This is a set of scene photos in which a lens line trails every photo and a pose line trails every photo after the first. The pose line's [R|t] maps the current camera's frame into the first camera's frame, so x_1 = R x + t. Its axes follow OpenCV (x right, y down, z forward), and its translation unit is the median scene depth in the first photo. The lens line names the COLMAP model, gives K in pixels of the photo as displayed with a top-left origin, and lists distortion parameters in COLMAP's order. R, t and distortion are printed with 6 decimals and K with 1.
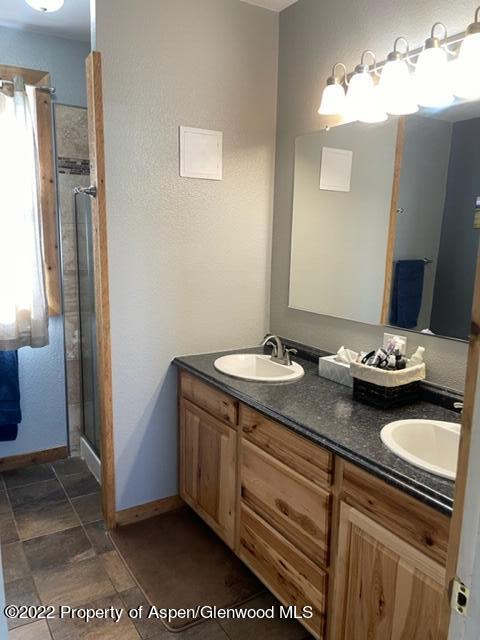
lens RADIAL K [[489.1, 0, 238.2], [0, 489.1, 321.7], [0, 0, 1]] dist [0.007806, -0.032537]
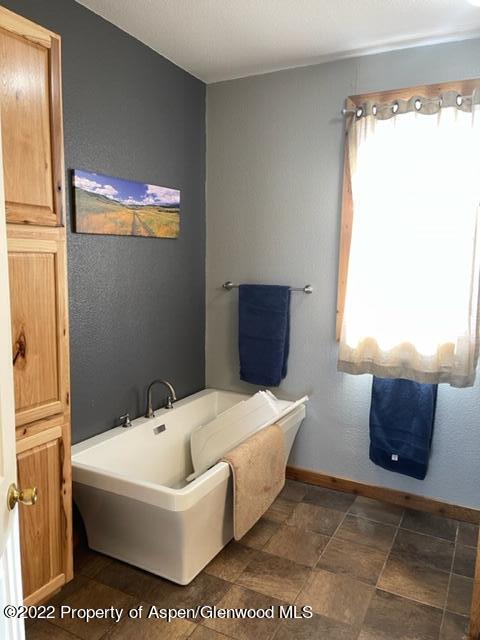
lens RADIAL K [[489.1, 0, 239.4], [0, 489.1, 319.0], [0, 0, 1]] dist [0.007806, -0.032537]
pose [[0.500614, 0.095238, -0.860416, 0.146899], [-0.154372, 0.987820, 0.019522, -0.026328], [0.851795, 0.123051, 0.509218, 0.208578]]
